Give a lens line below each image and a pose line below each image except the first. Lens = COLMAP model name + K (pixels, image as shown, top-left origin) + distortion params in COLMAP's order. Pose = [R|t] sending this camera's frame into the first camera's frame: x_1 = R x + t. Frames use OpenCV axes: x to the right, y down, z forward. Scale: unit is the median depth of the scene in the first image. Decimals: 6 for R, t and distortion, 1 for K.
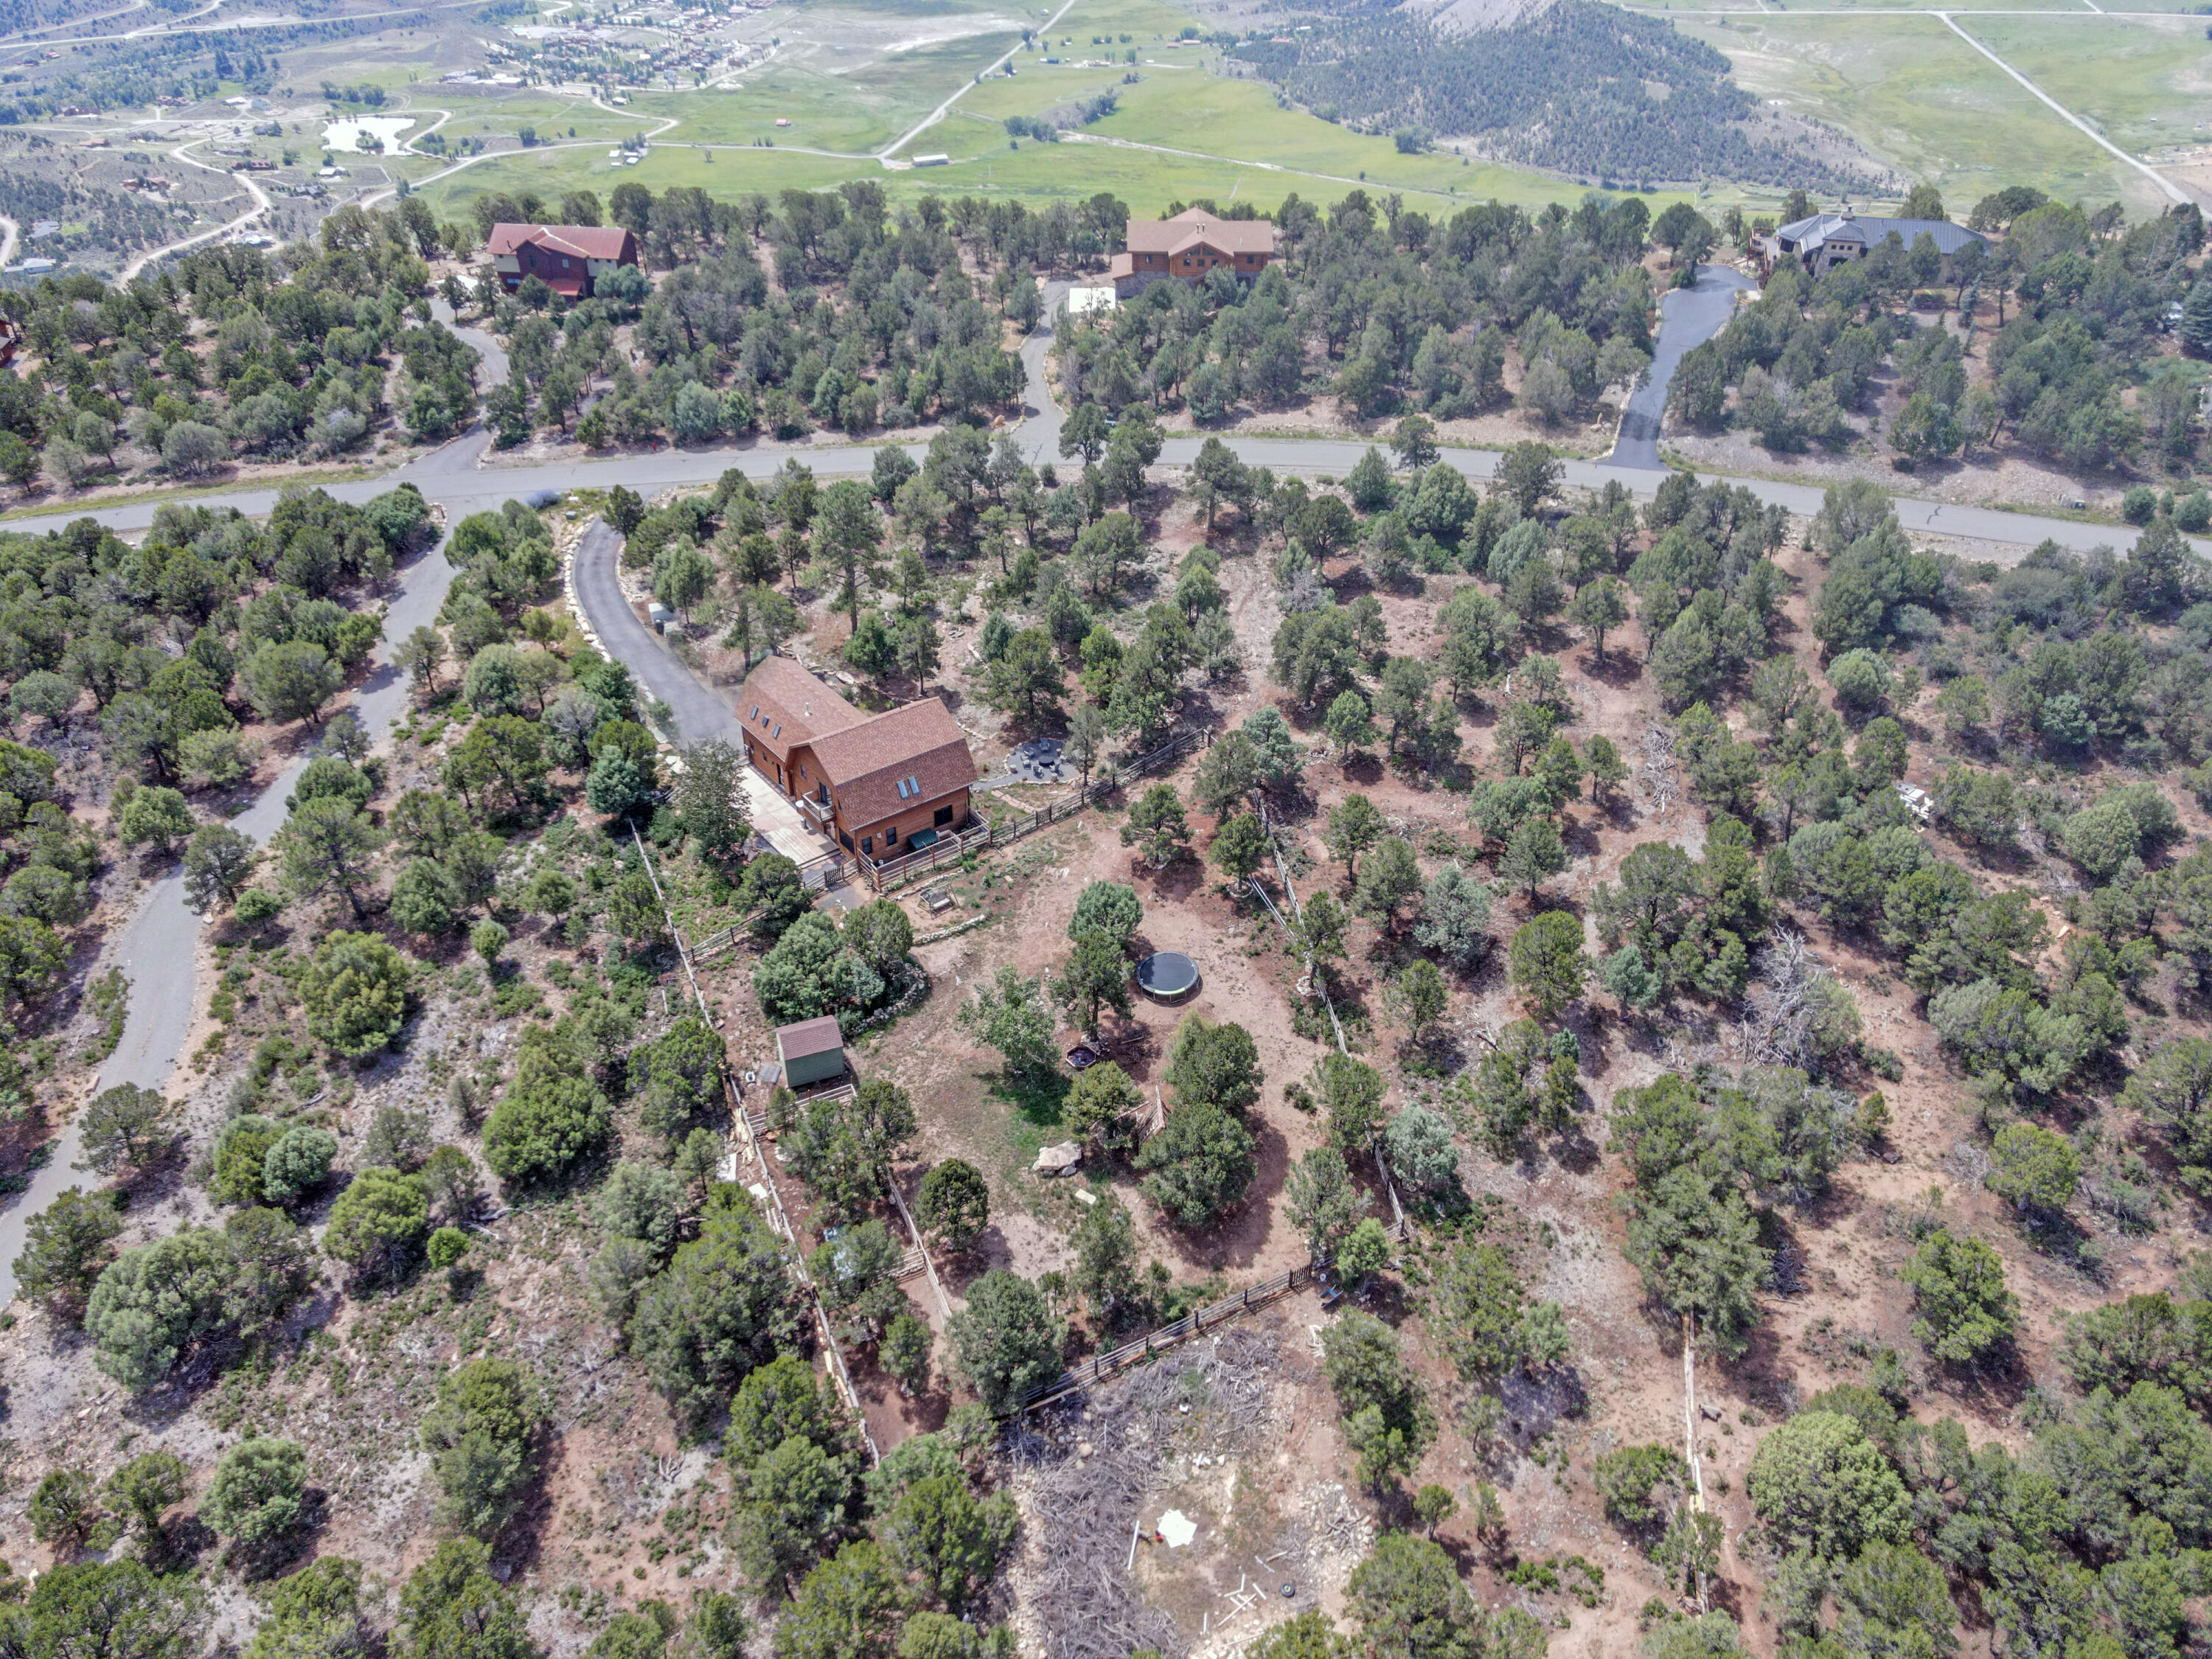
lens RADIAL K [[1612.1, 0, 1099.4], [0, 1612.1, 831.1], [0, 0, 1]] dist [0.011014, 0.010880]
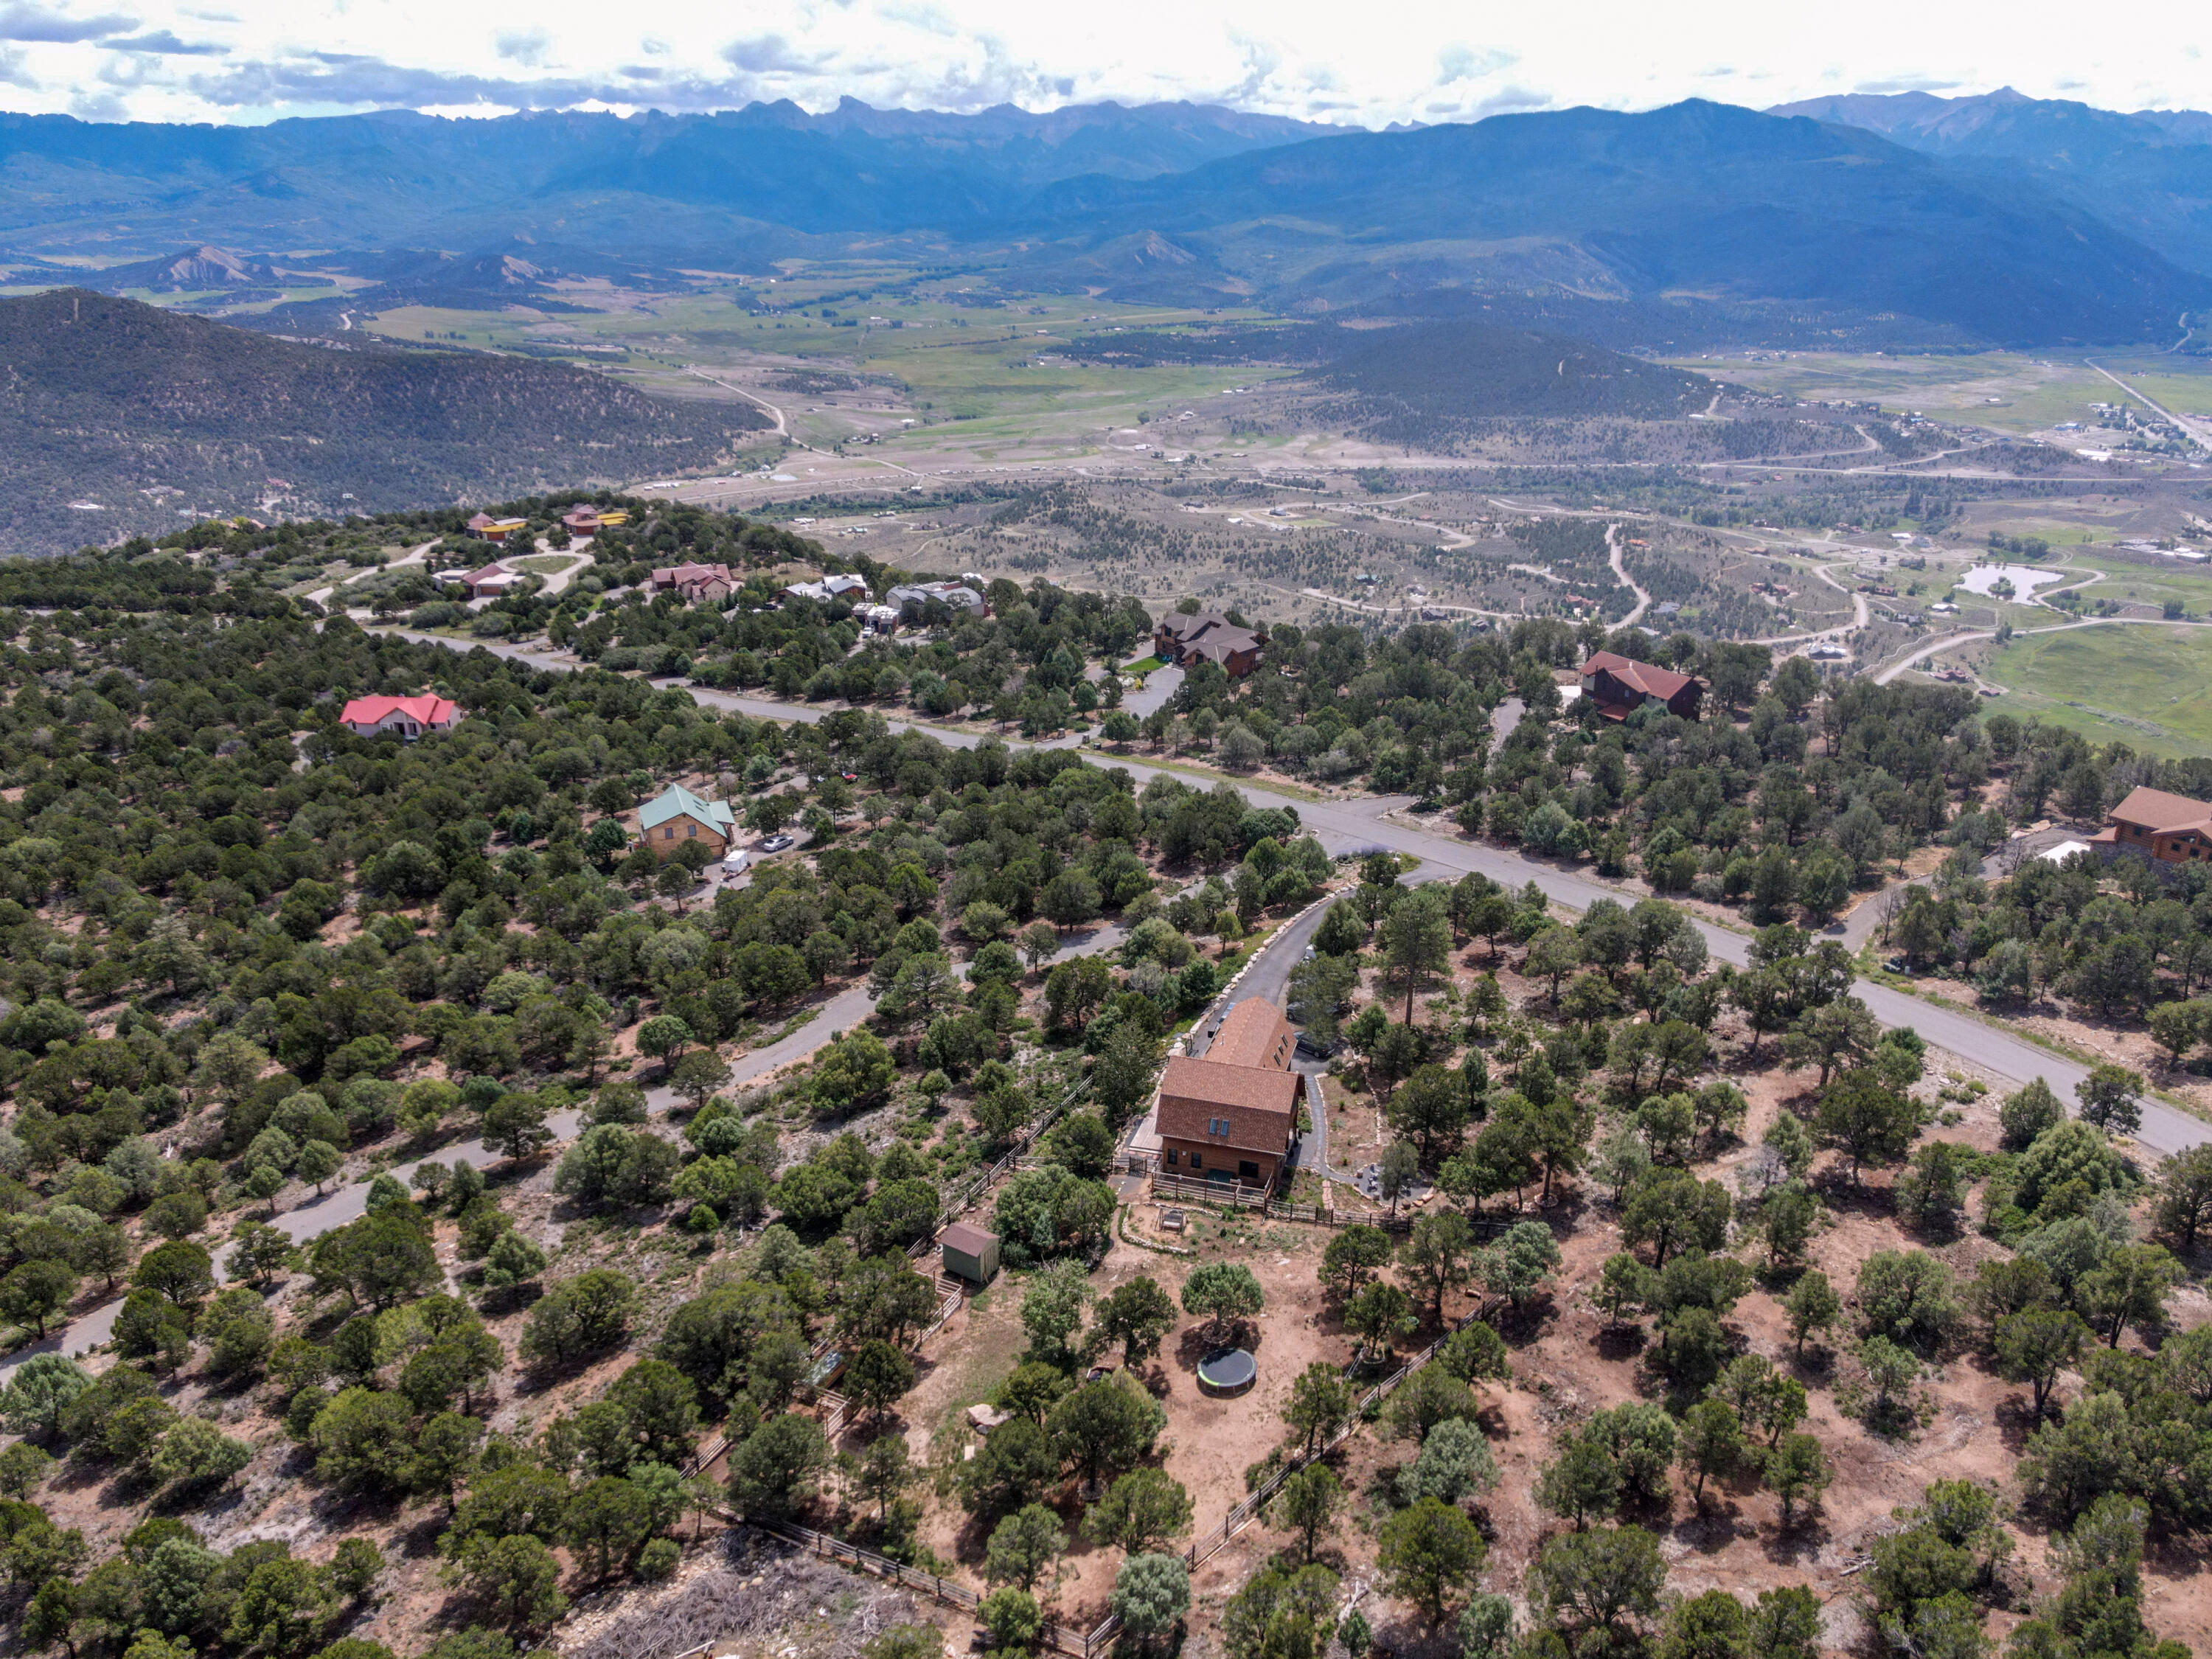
lens RADIAL K [[1612.1, 0, 1098.5], [0, 1612.1, 828.8], [0, 0, 1]] dist [0.011014, 0.010880]
pose [[0.581196, 0.283423, -0.762812, 0.474417], [-0.457143, 0.889212, -0.017916, -0.114028], [0.673224, 0.359128, 0.646372, 0.092064]]
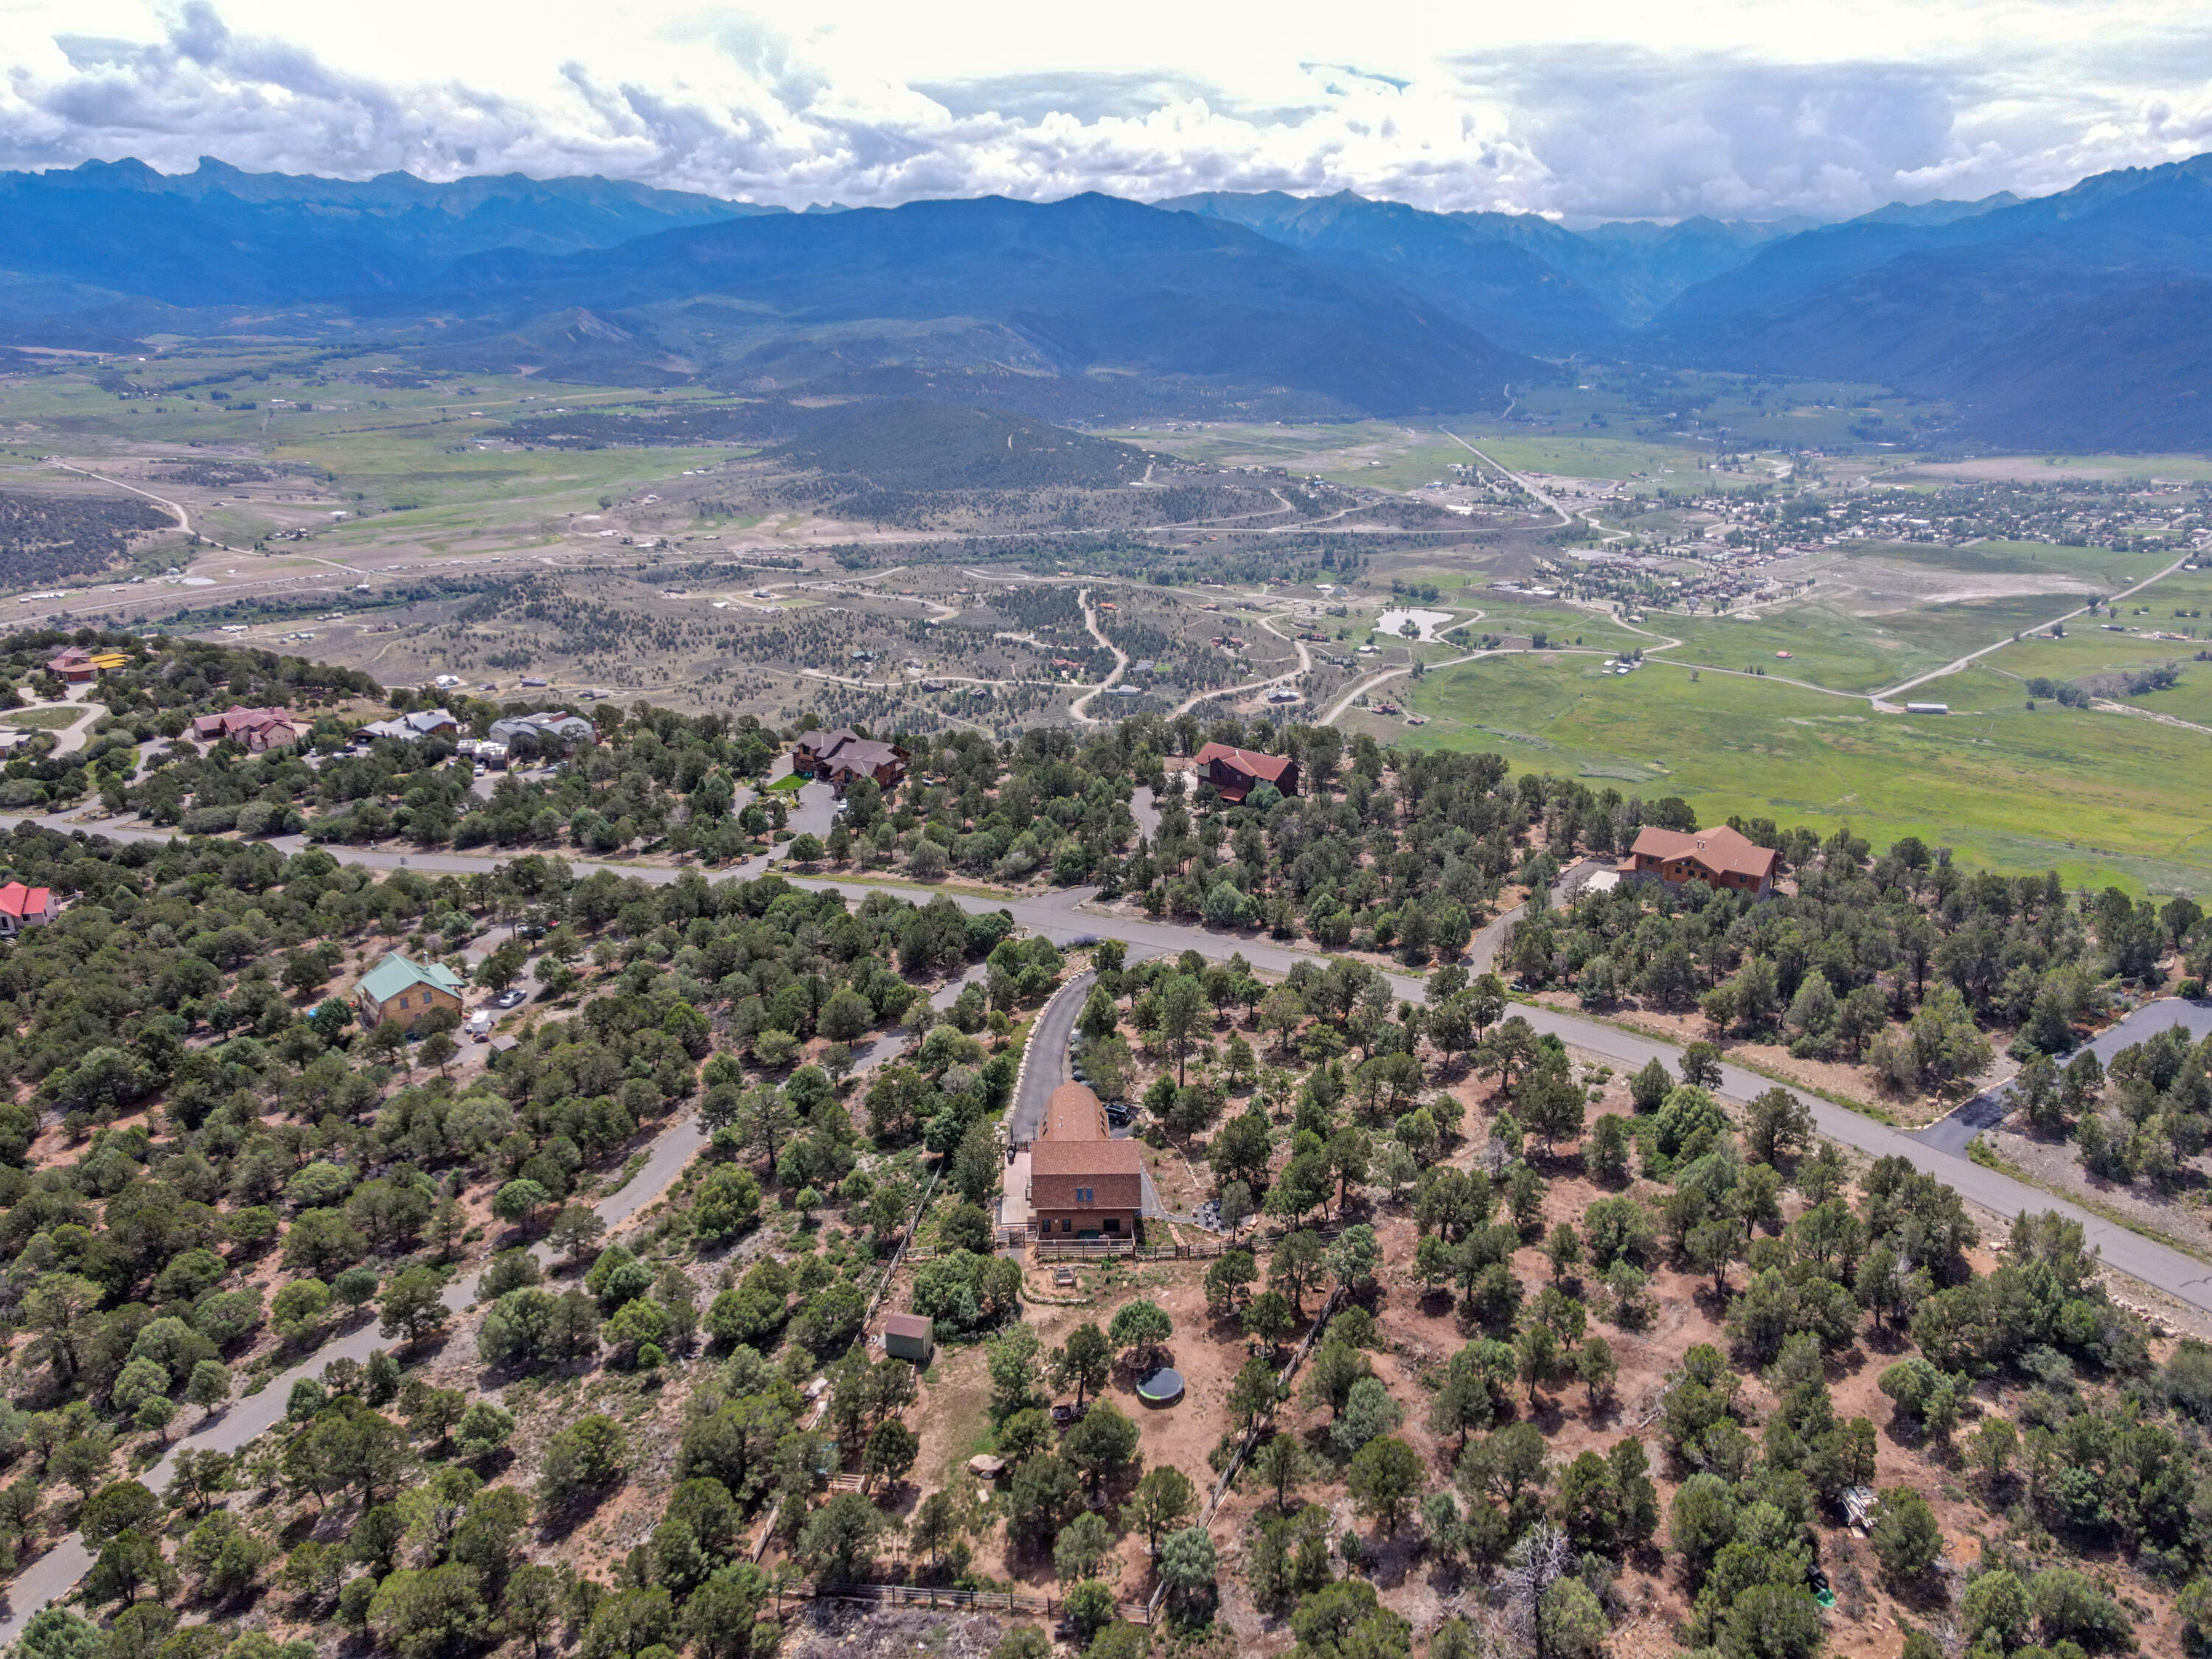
lens RADIAL K [[1612.1, 0, 1100.4], [0, 1612.1, 828.4], [0, 0, 1]] dist [0.011014, 0.010880]
pose [[0.814476, 0.182060, -0.550893, 0.436490], [-0.329564, 0.926618, -0.181018, -0.052098], [0.477511, 0.328989, 0.814708, -0.161296]]
